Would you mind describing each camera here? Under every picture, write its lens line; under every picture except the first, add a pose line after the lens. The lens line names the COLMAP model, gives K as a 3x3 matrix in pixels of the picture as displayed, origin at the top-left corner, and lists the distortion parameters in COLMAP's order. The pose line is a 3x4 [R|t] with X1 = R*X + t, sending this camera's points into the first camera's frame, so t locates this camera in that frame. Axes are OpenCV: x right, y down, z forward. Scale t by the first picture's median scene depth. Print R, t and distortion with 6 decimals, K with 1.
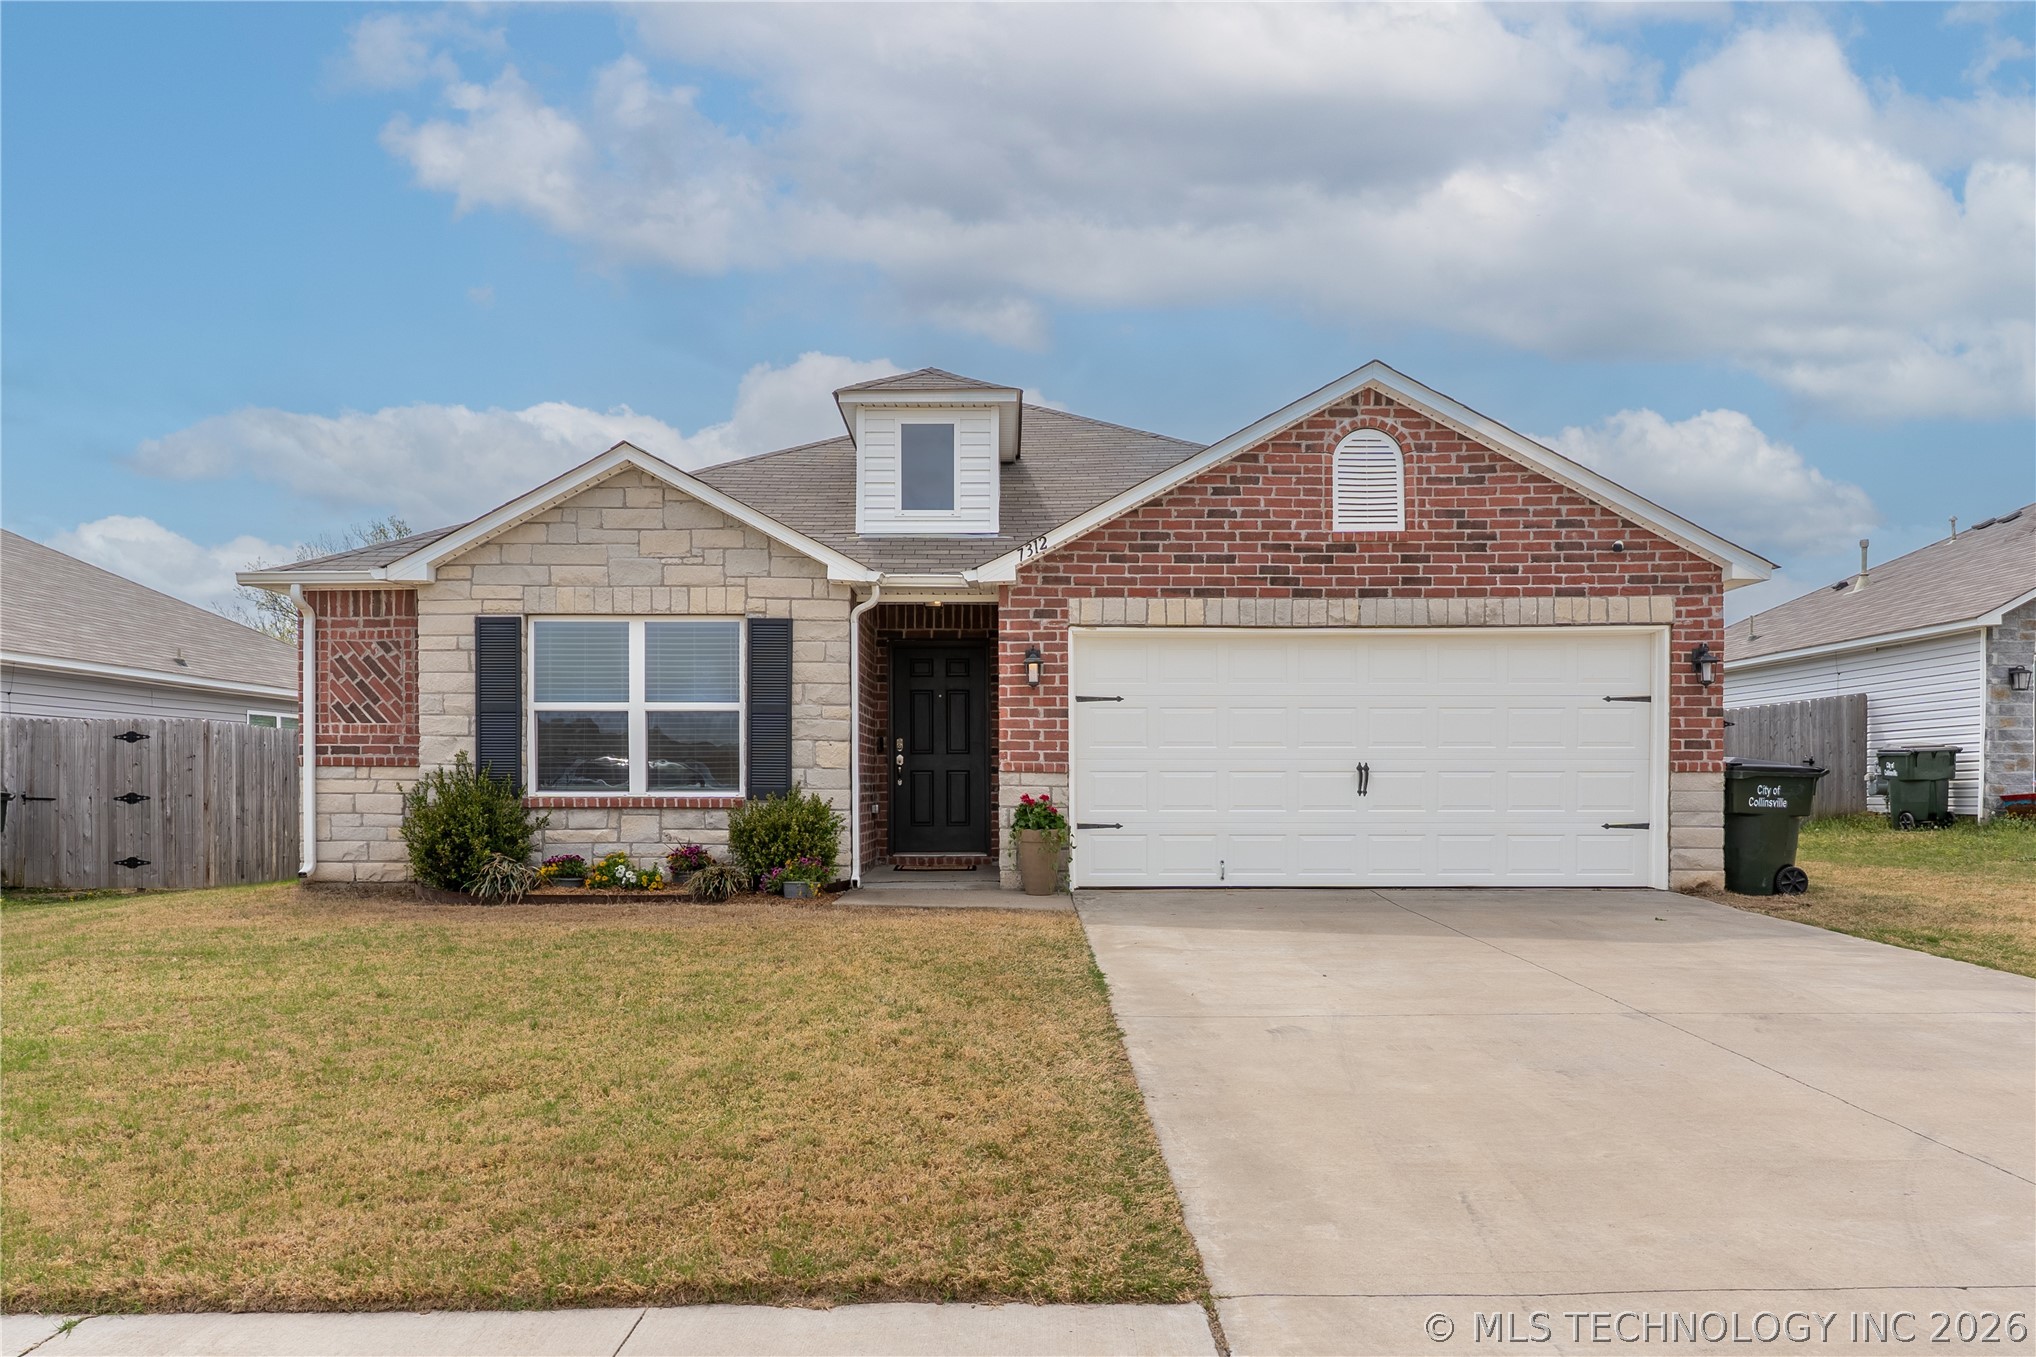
lens RADIAL K [[1489.0, 0, 1039.3], [0, 1489.0, 794.5], [0, 0, 1]] dist [-0.003895, -0.001541]
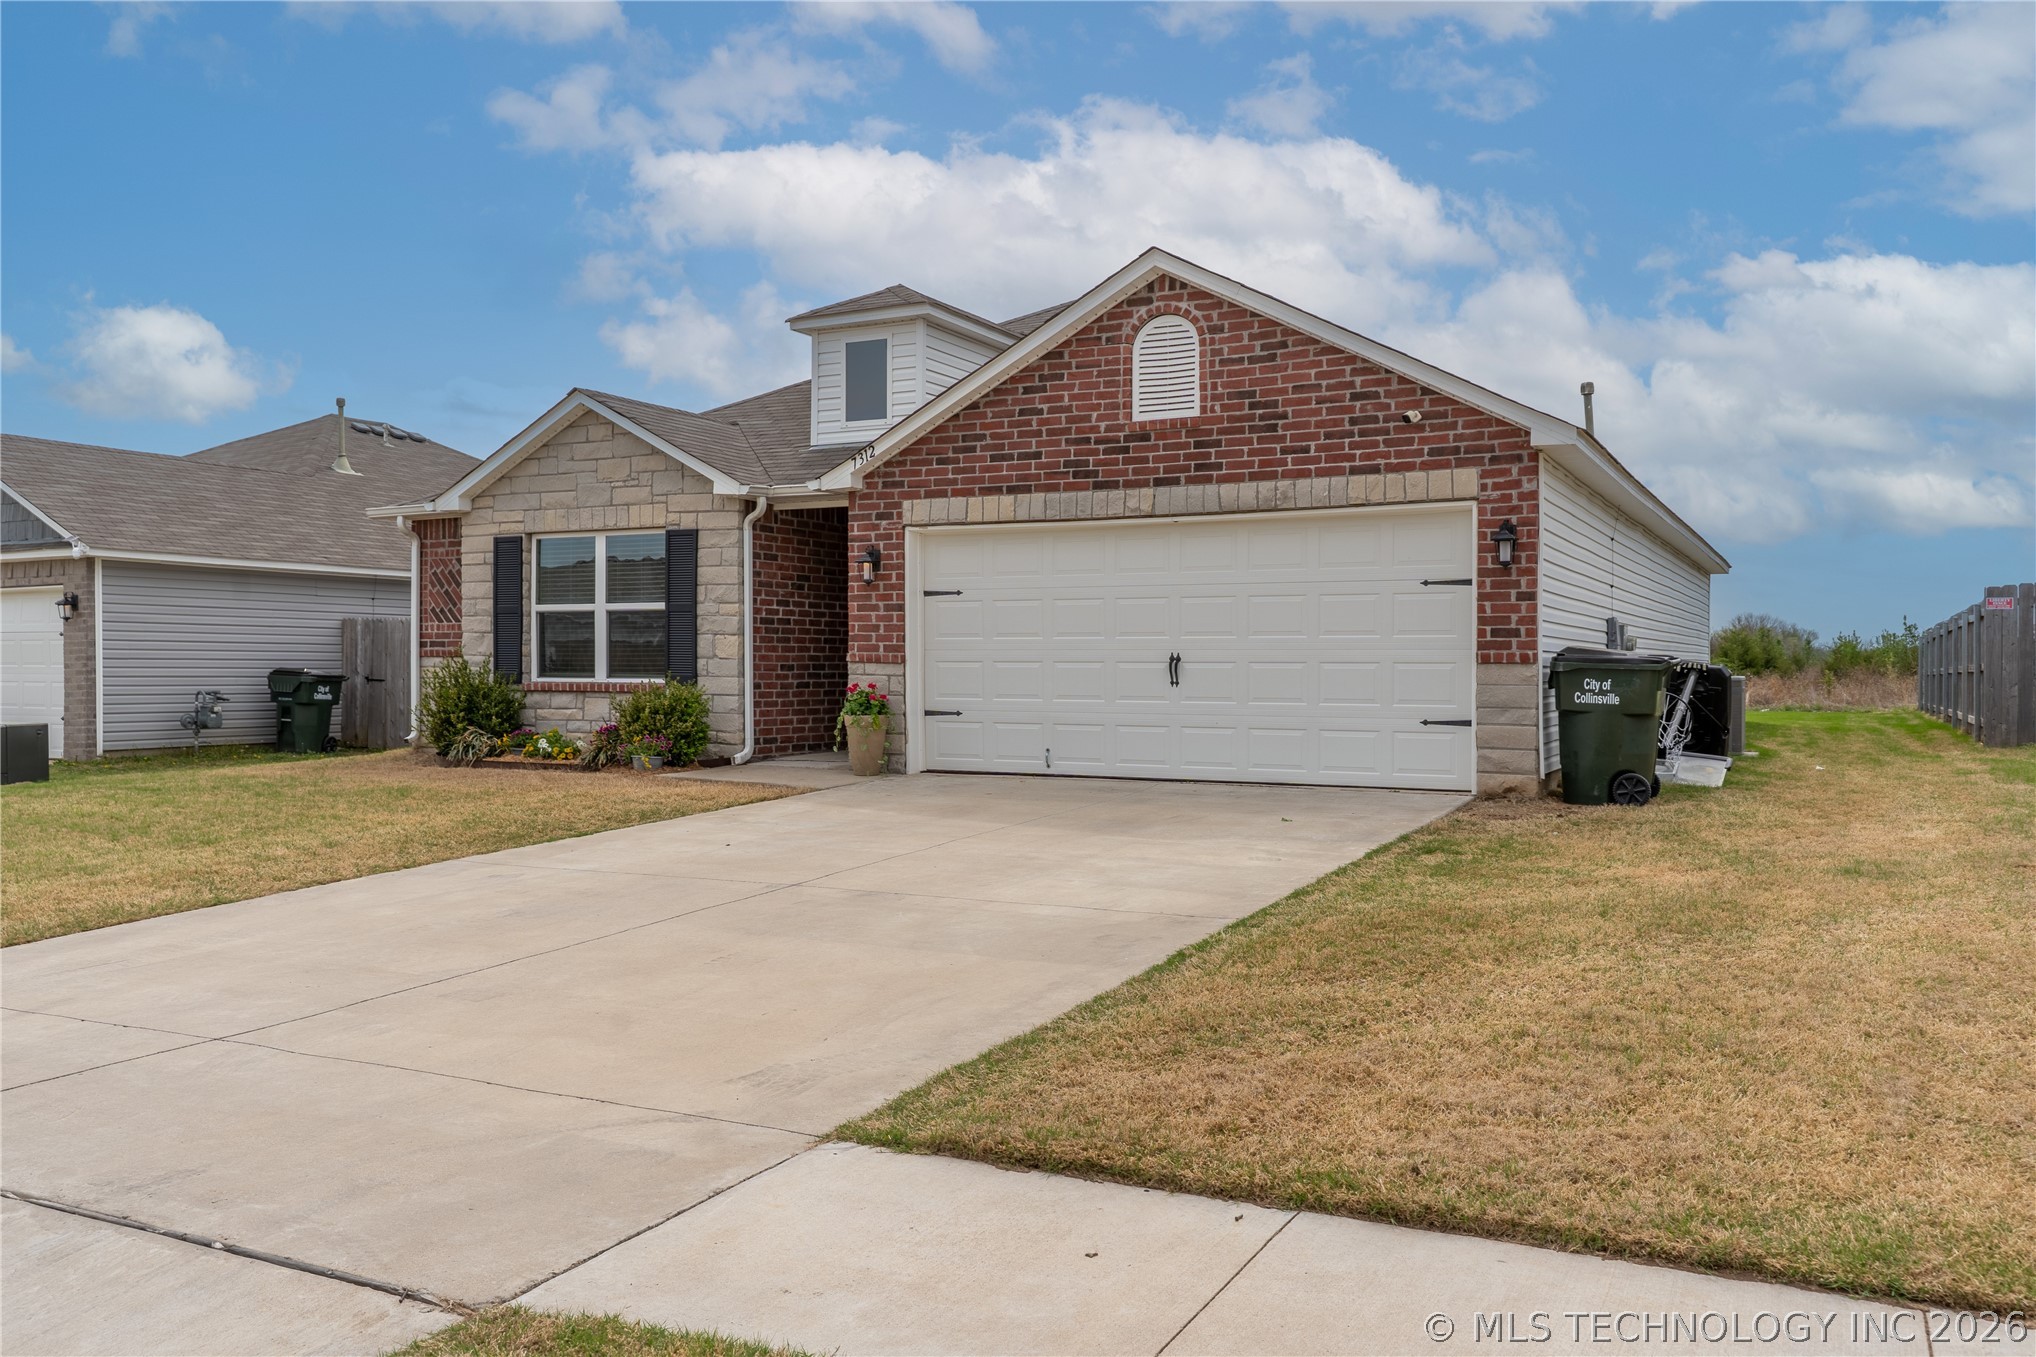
lens RADIAL K [[1599.1, 0, 1023.1], [0, 1599.1, 677.9], [0, 0, 1]] dist [0.000566, -0.000856]
pose [[0.887030, 0.006148, -0.461670, 0.629537], [-0.006264, 0.999980, 0.001281, -0.005877], [0.461668, 0.001755, 0.887051, 0.016504]]
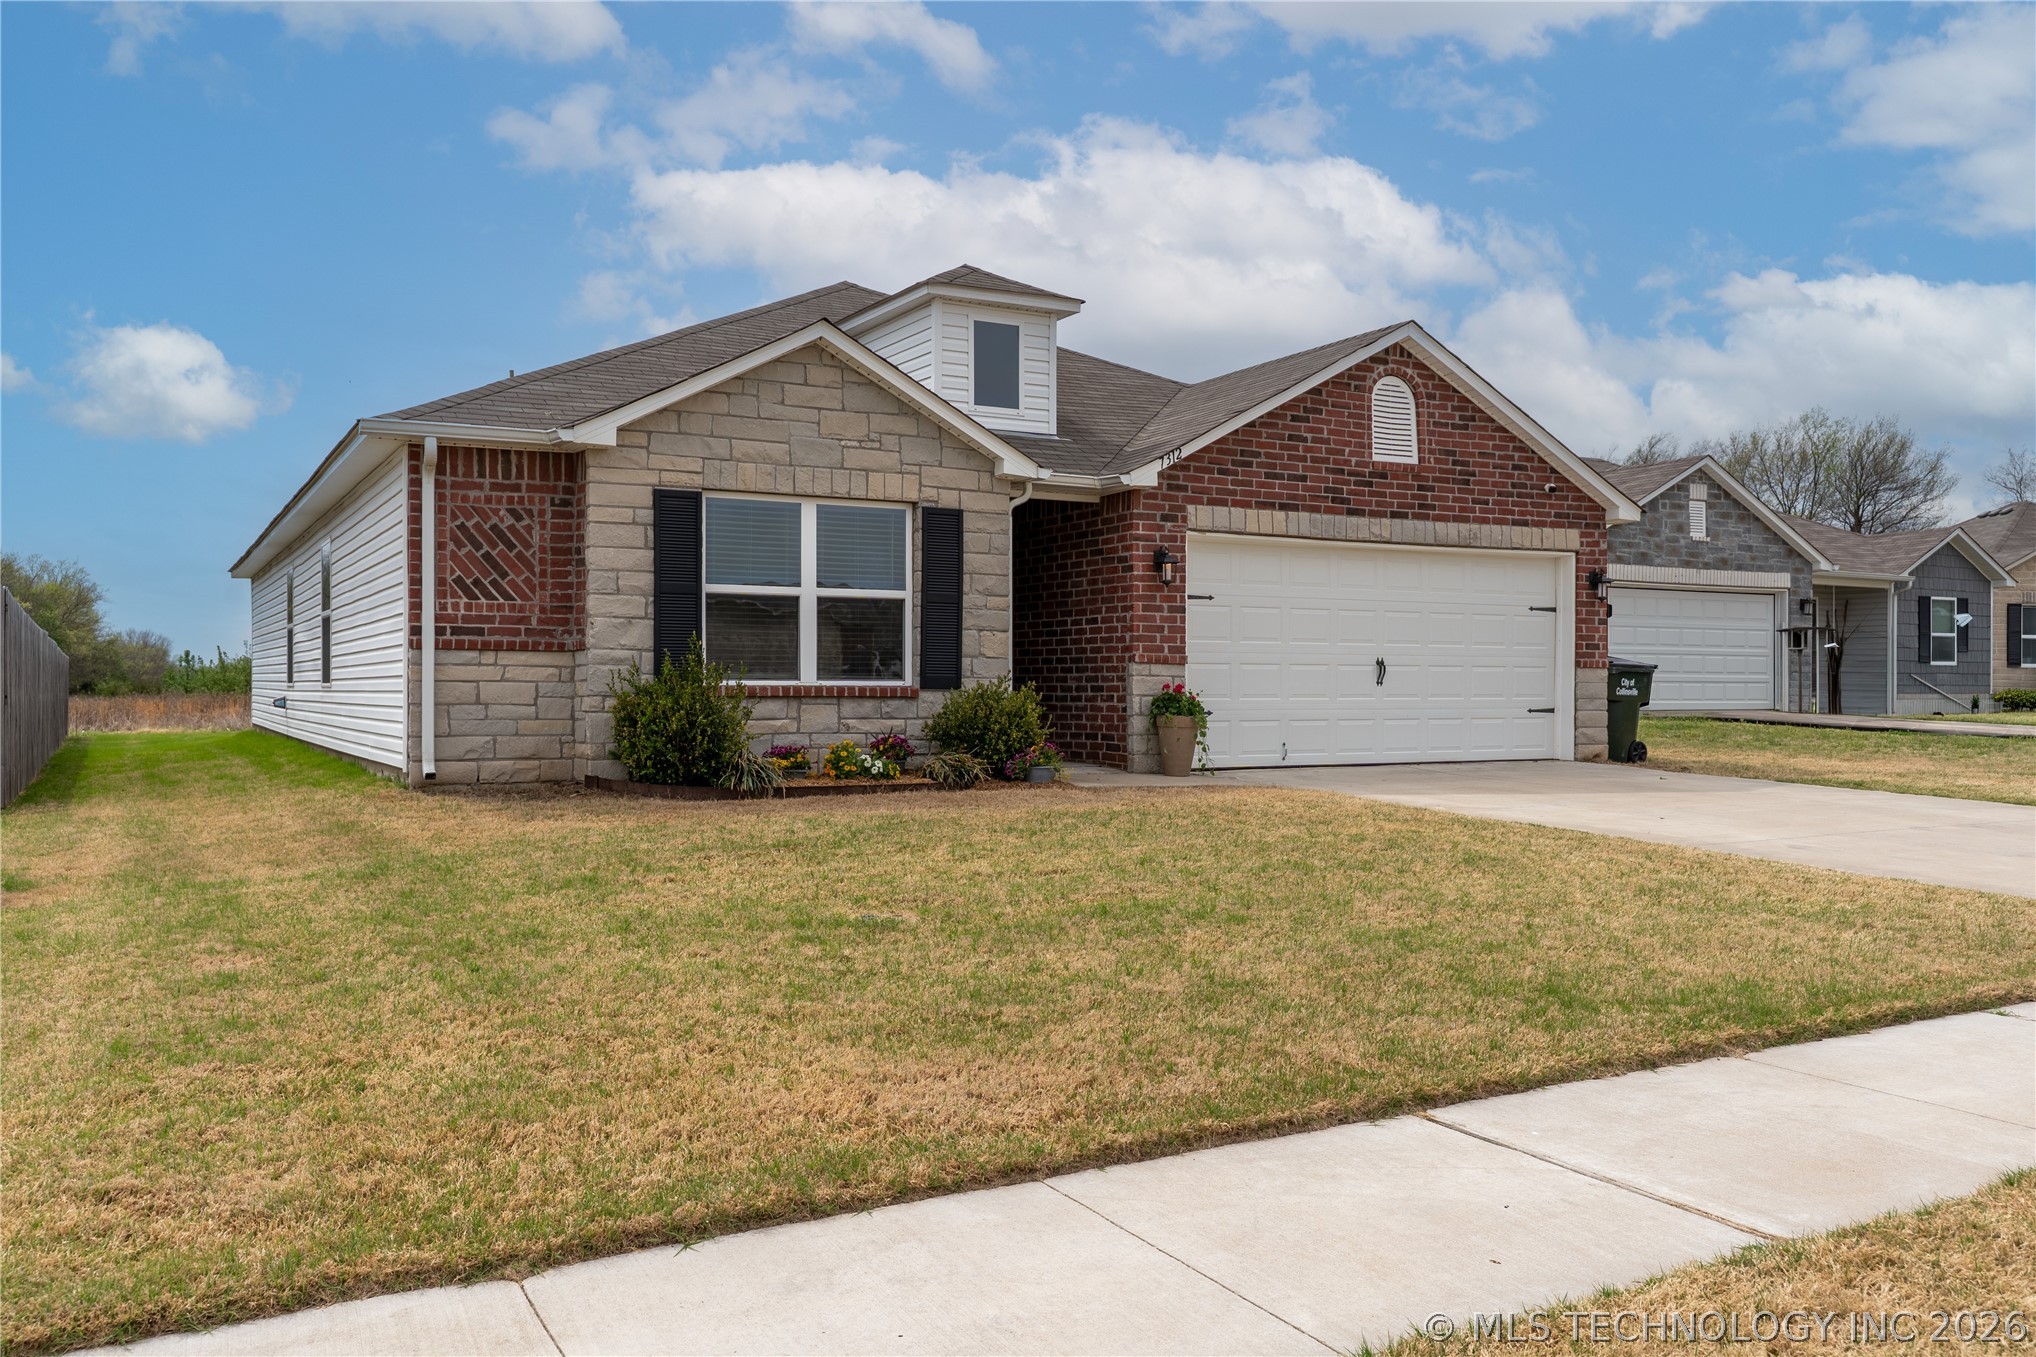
lens RADIAL K [[1599.1, 0, 1028.9], [0, 1599.1, 676.2], [0, 0, 1]] dist [0.000566, -0.000856]
pose [[0.876409, 0.004773, 0.481544, -0.646915], [0.001604, 0.999916, -0.012830, 0.009094], [-0.481565, 0.012017, 0.876328, 0.027448]]
